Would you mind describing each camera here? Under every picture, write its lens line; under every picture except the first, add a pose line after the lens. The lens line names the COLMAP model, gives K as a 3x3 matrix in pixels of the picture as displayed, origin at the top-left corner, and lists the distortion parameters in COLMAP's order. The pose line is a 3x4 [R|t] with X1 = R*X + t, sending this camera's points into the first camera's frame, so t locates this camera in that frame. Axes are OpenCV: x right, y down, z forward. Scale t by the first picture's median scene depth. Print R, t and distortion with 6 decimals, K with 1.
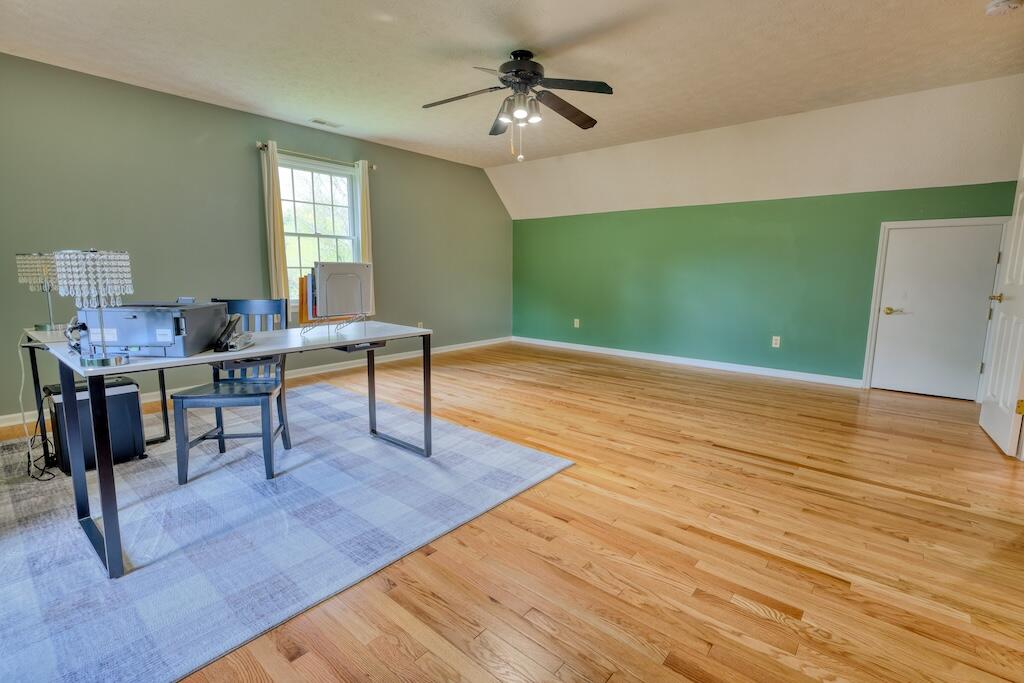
lens RADIAL K [[472.2, 0, 517.4], [0, 472.2, 338.0], [0, 0, 1]] dist [0.001577, 0.000390]
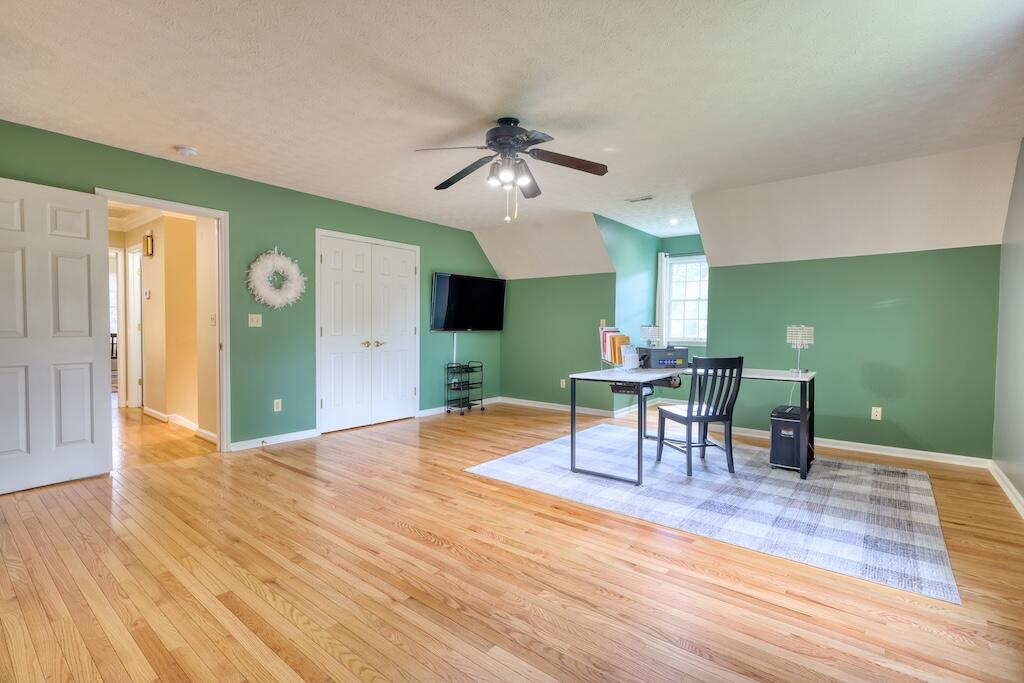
lens RADIAL K [[472.2, 0, 511.8], [0, 472.2, 339.4], [0, 0, 1]] dist [0.001577, 0.000390]
pose [[-0.999749, -0.017451, -0.014021, 0.006890], [-0.019614, 0.984755, 0.172839, -0.289723], [0.010791, 0.173071, -0.984850, 1.915886]]
